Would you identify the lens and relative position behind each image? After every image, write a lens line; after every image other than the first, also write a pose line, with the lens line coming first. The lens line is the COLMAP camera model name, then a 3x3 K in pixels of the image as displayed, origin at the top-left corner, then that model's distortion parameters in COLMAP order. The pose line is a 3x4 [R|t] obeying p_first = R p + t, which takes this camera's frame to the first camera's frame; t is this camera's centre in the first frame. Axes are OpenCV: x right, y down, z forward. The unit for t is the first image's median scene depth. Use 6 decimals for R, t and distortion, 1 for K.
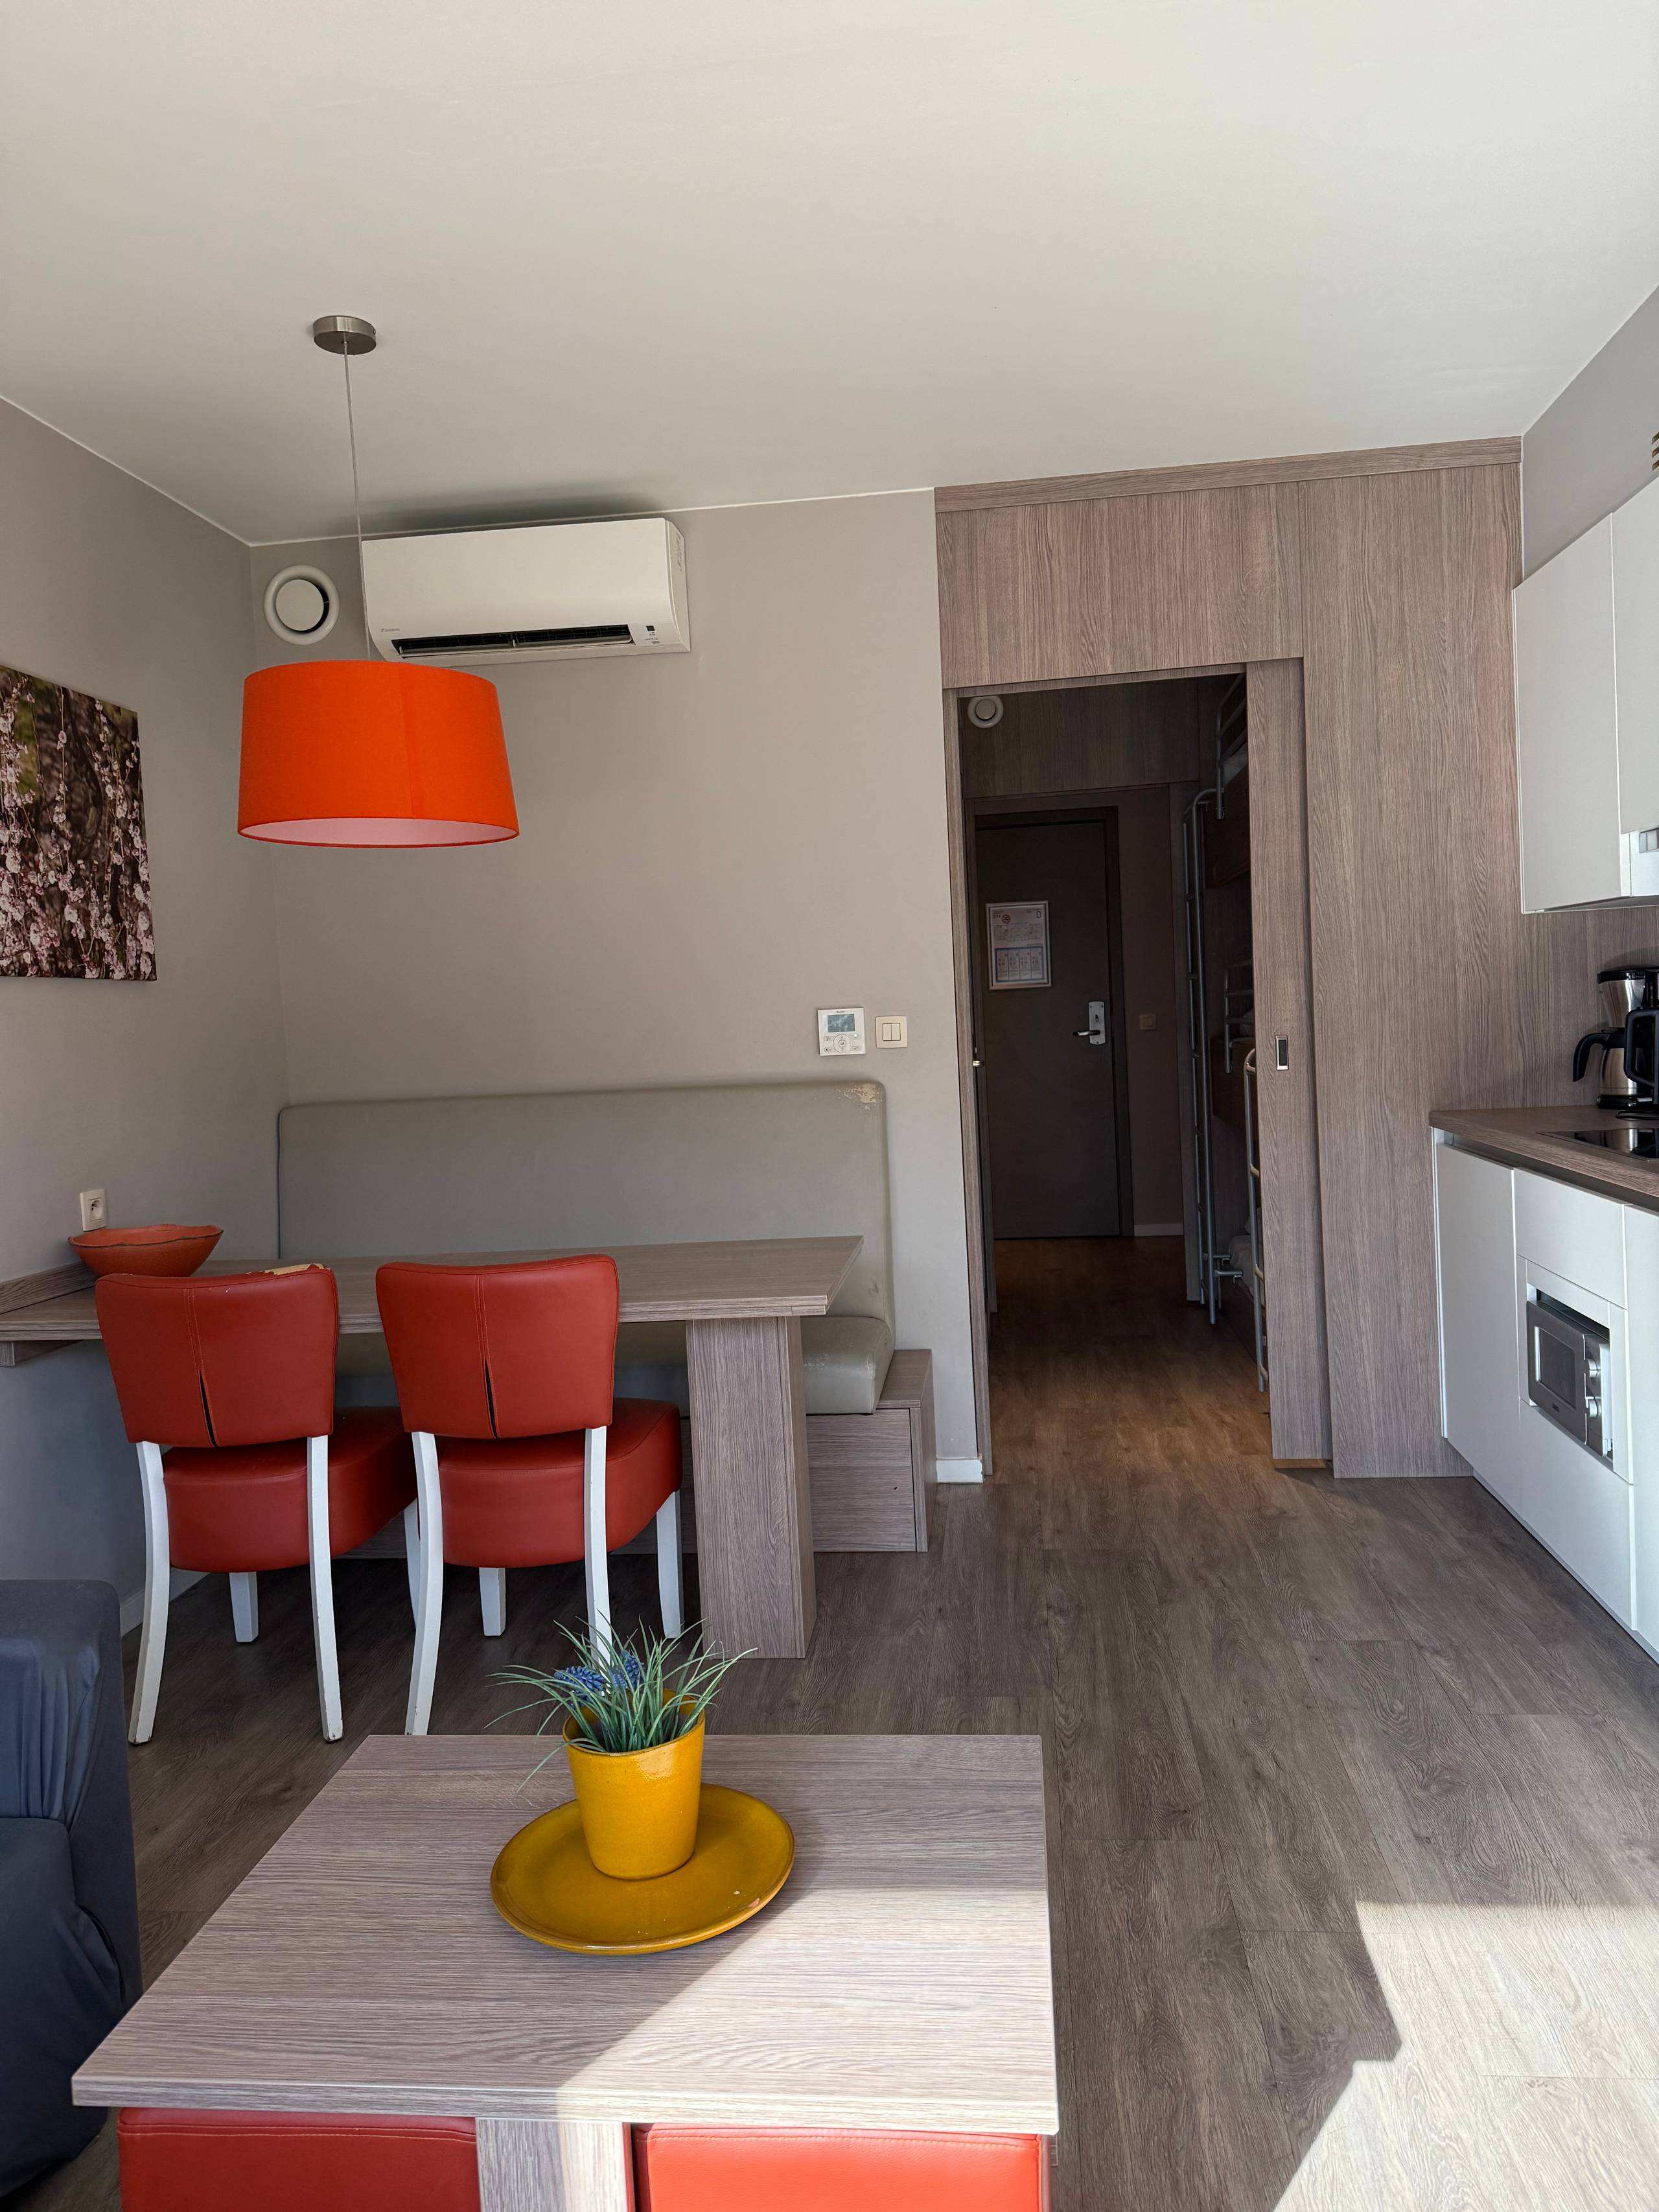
lens RADIAL K [[1559.1, 0, 829.9], [0, 1559.1, 1098.3], [0, 0, 1]] dist [0.000080, -0.003153]
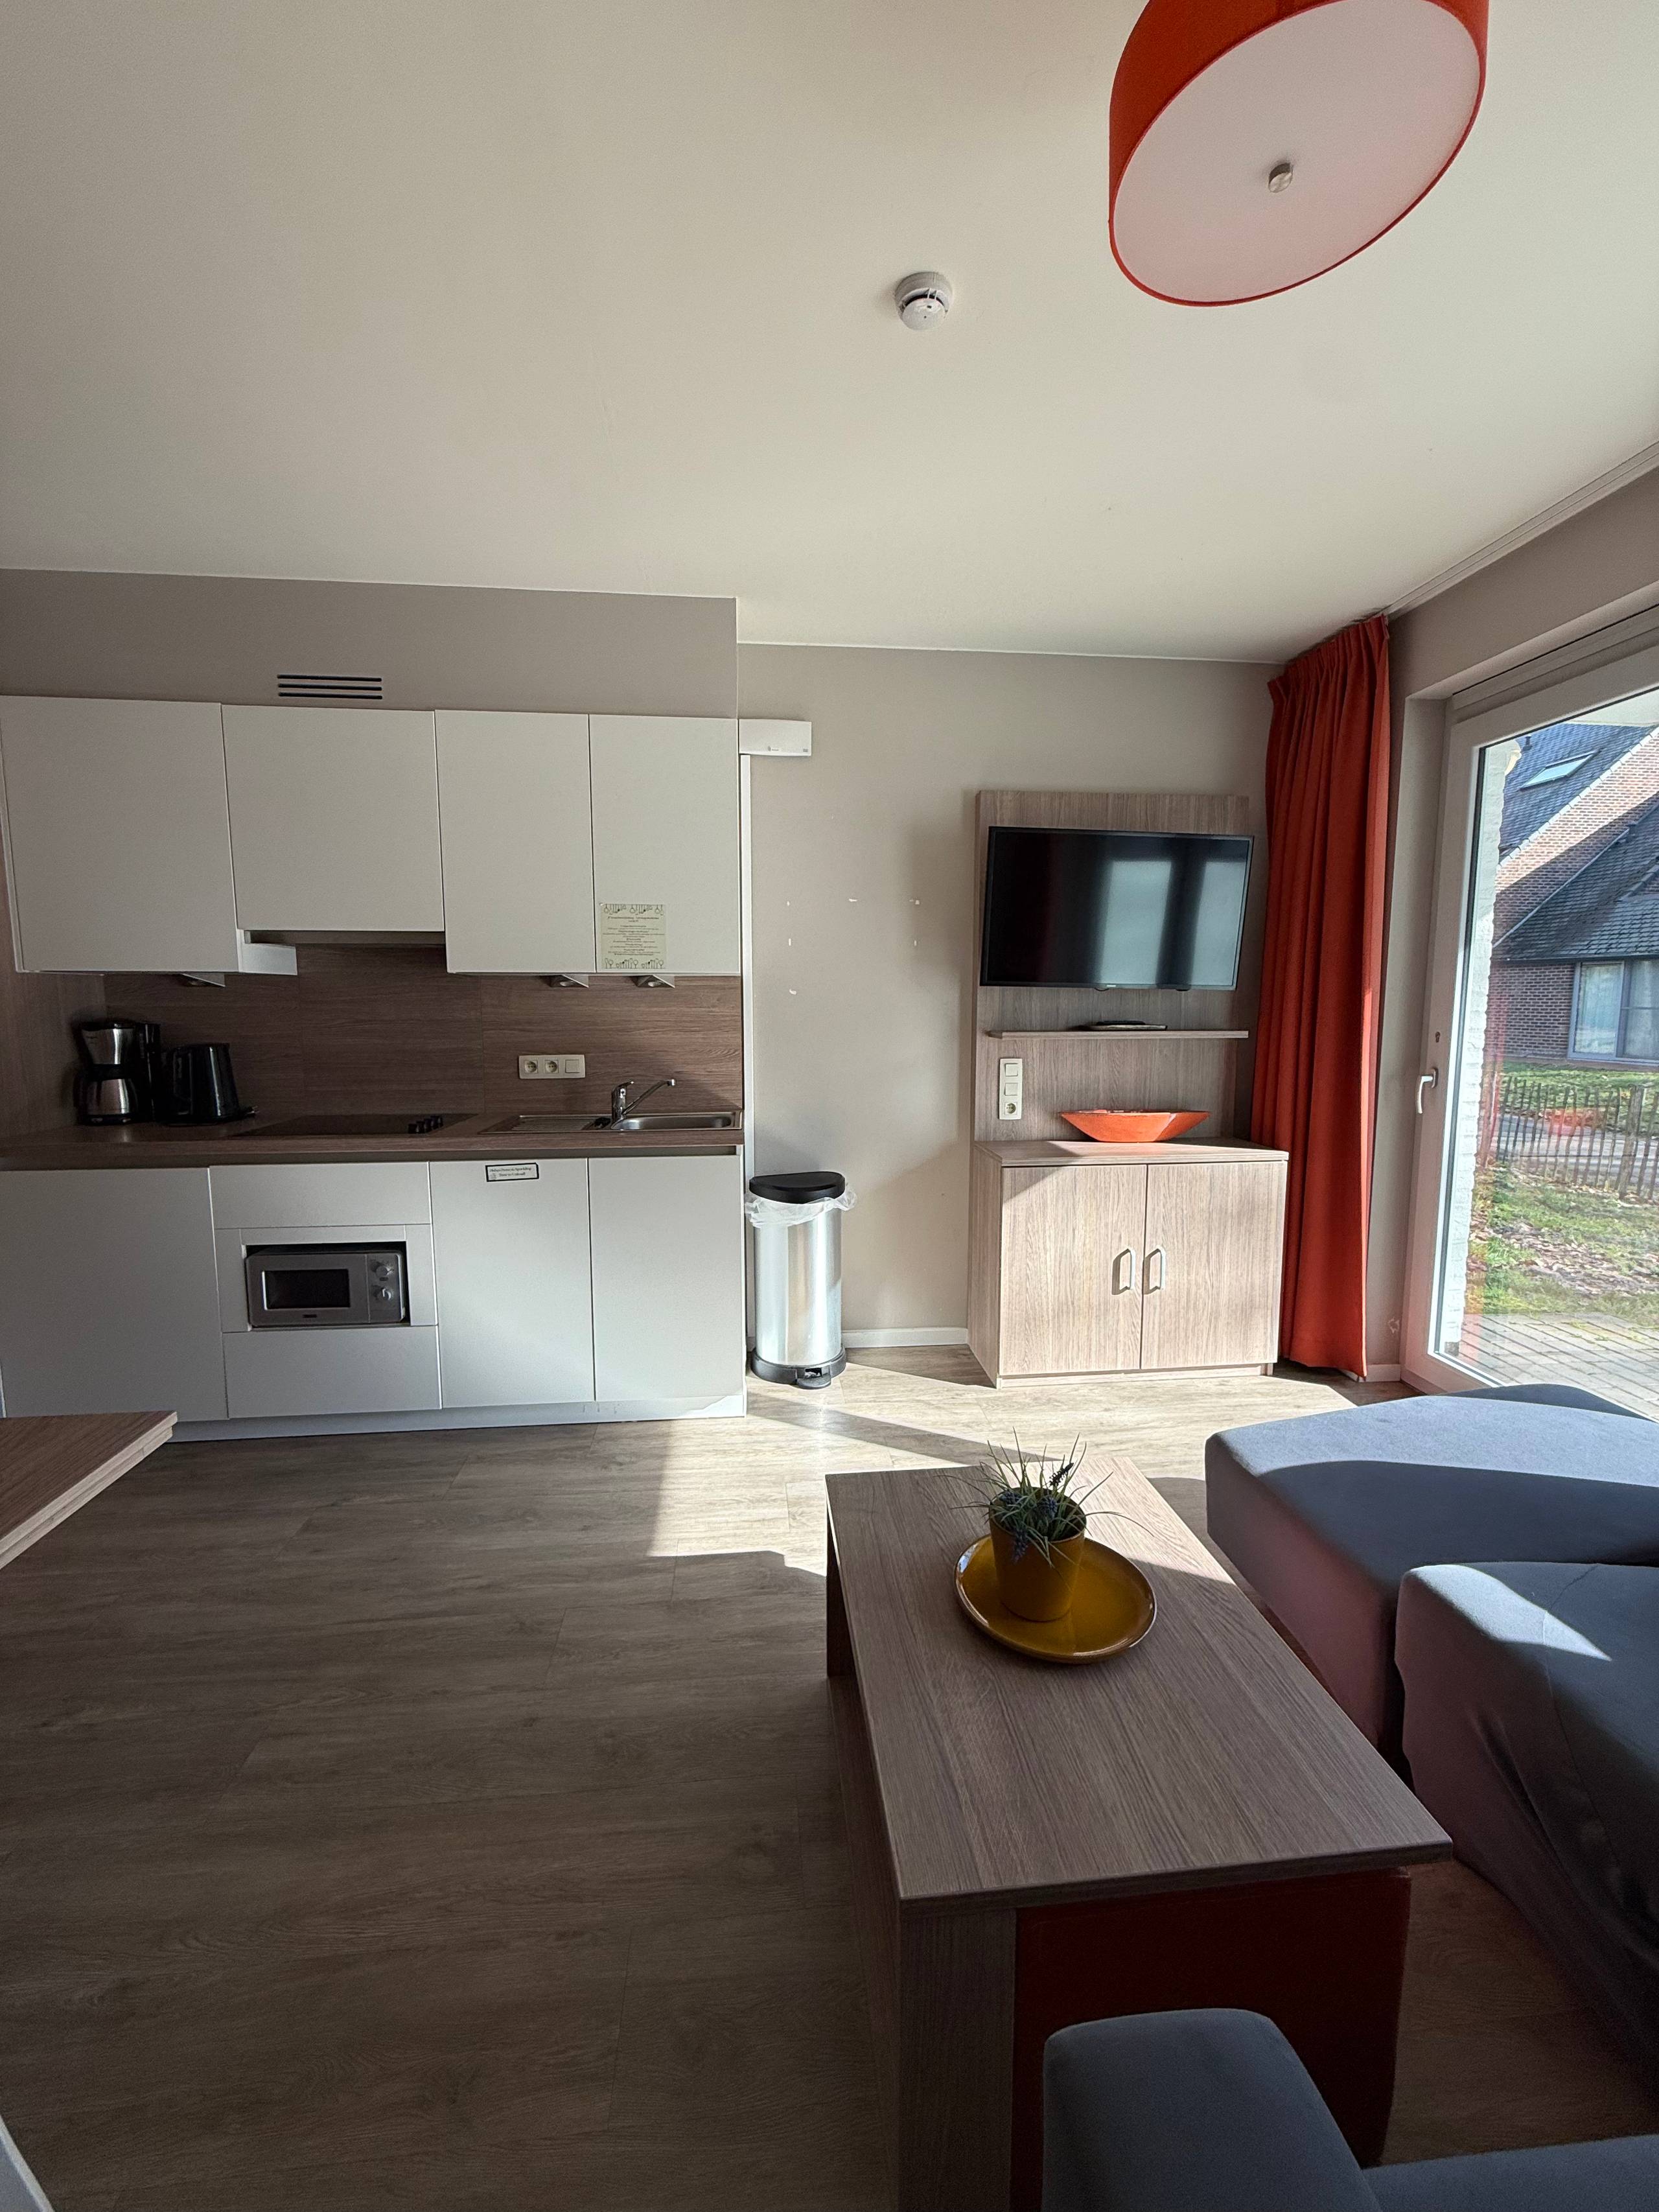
lens RADIAL K [[880.8, 0, 823.8], [0, 880.8, 1101.3], [0, 0, 1]] dist [0.009681, 0.000058]
pose [[-0.209372, -0.056878, 0.976180, -0.443329], [0.063332, 0.995422, 0.071582, -0.035036], [-0.975783, 0.076811, -0.204812, 0.669709]]
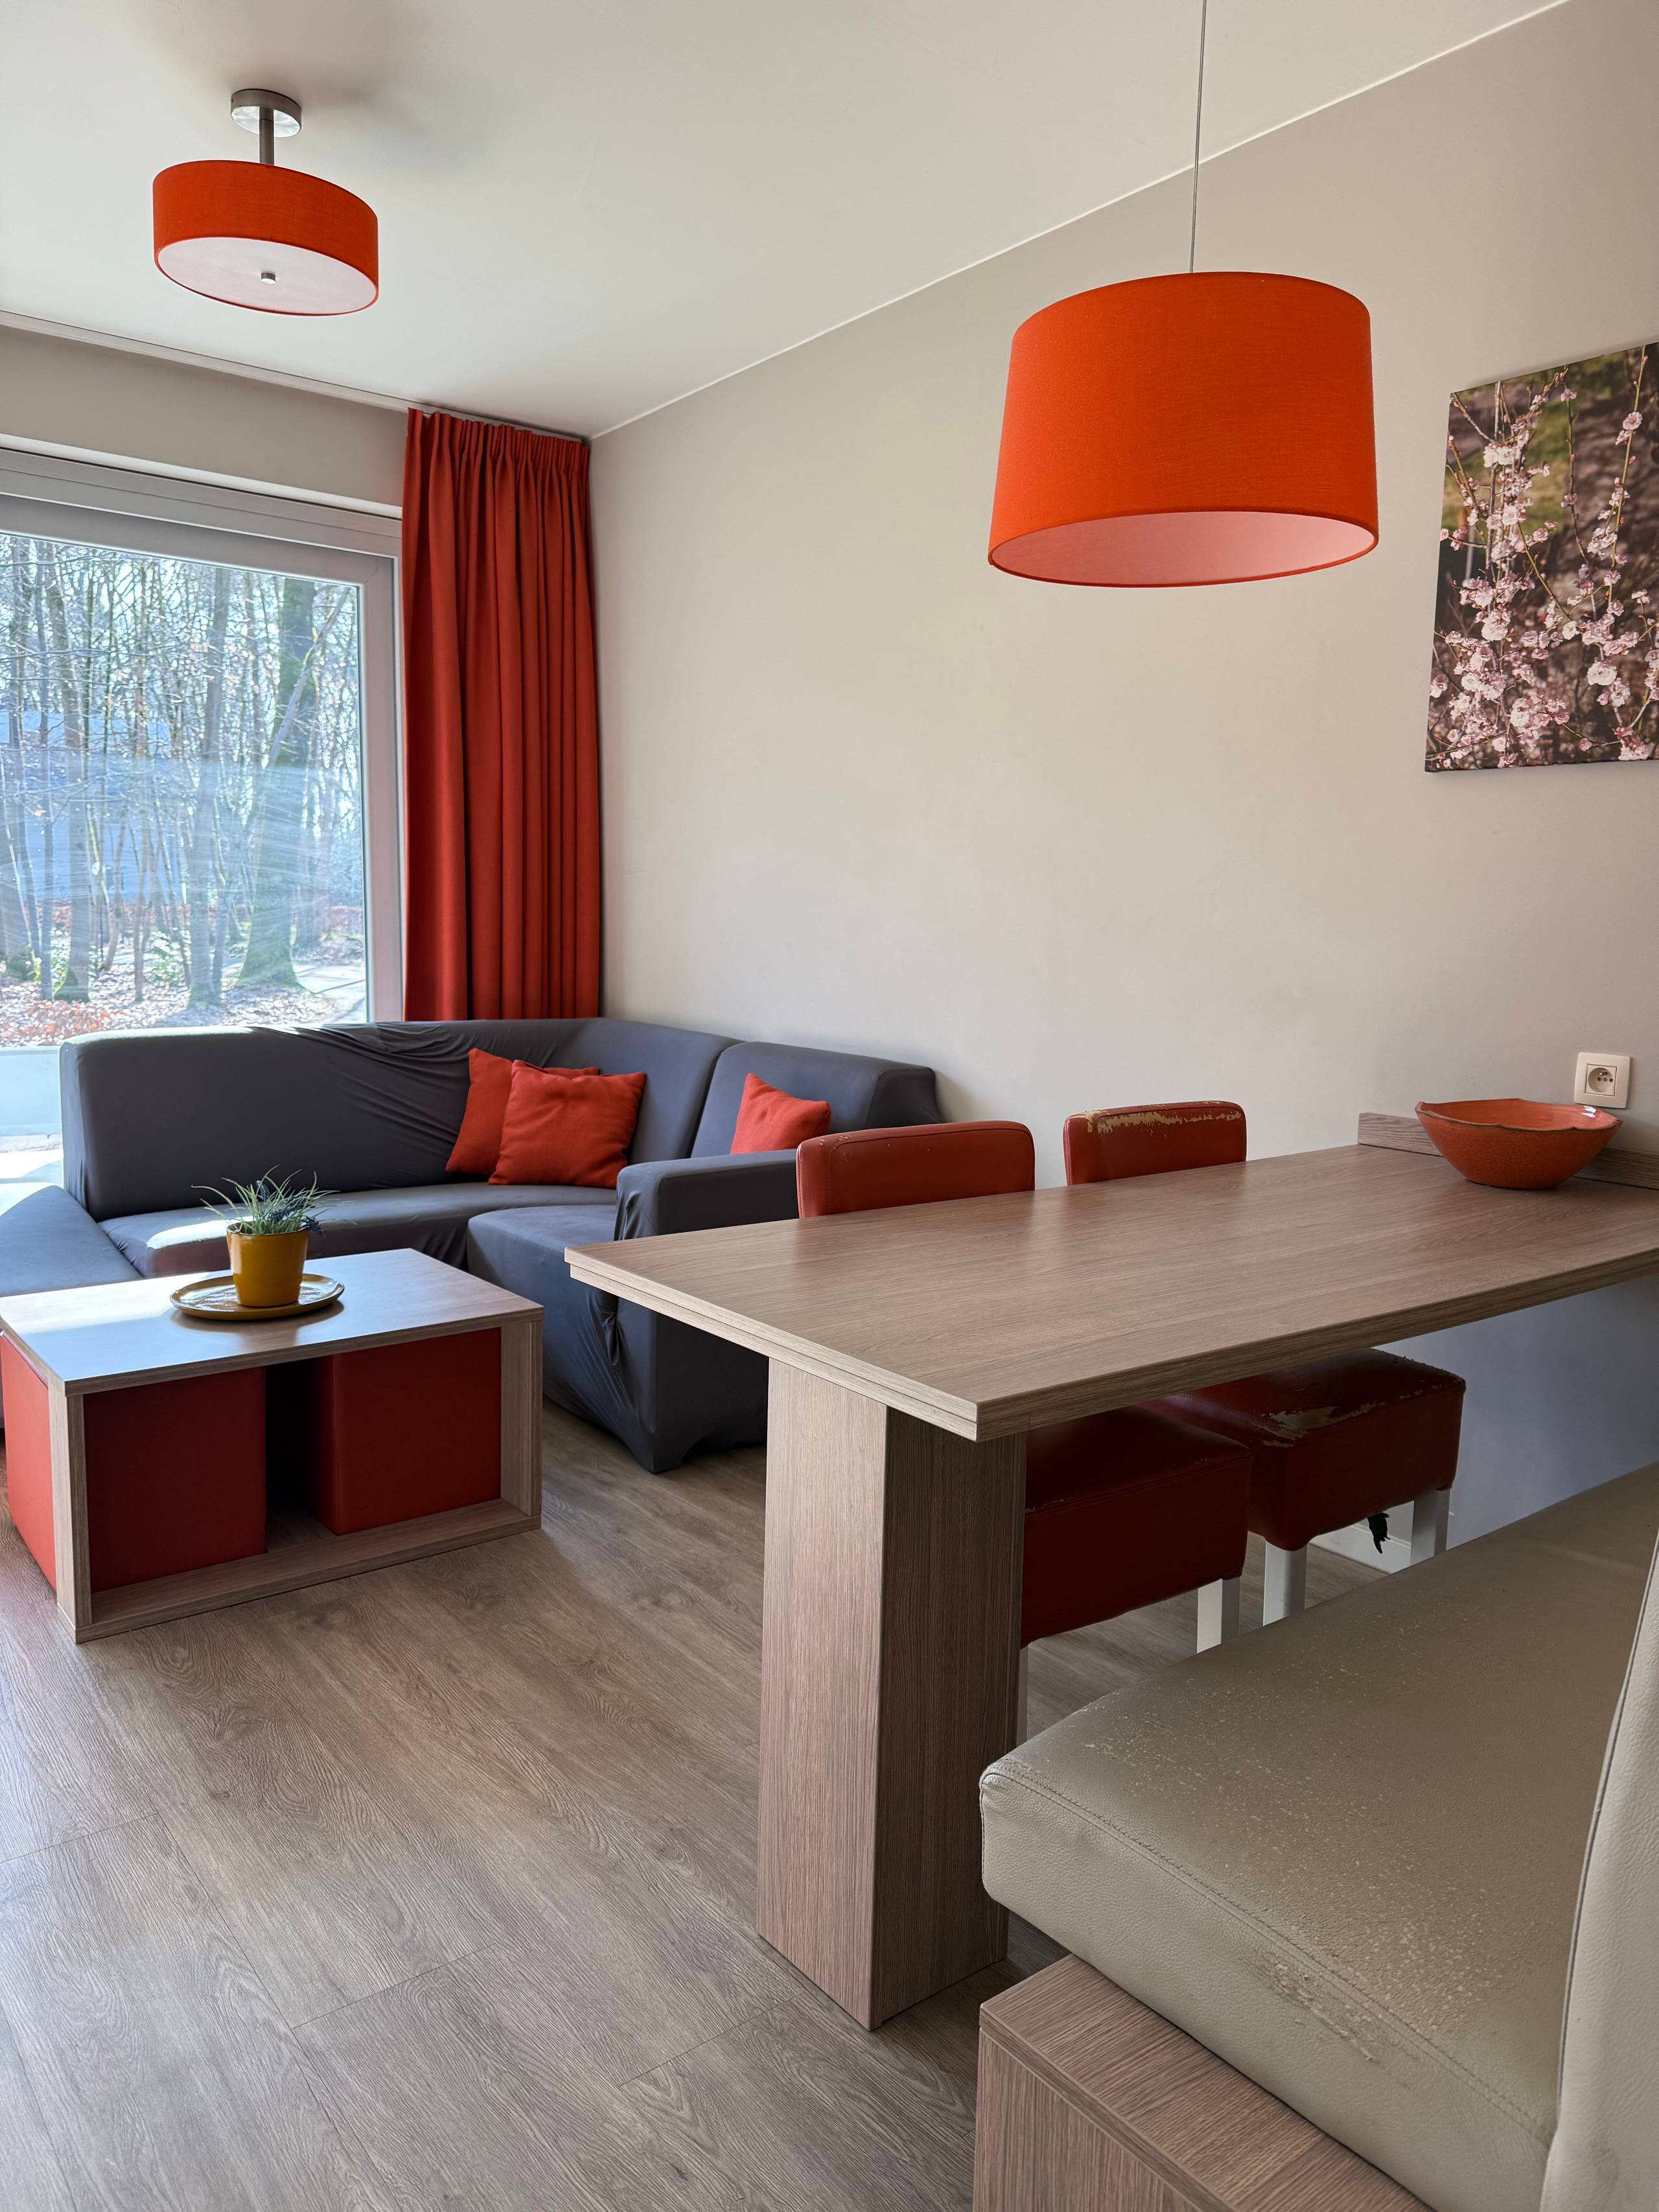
lens RADIAL K [[1559.1, 0, 821.4], [0, 1559.1, 1105.9], [0, 0, 1]] dist [0.000080, -0.003153]
pose [[-0.714497, 0.121692, -0.688974, 0.322771], [-0.025046, 0.979677, 0.199013, -0.058032], [0.699190, 0.159450, -0.696928, 1.344673]]
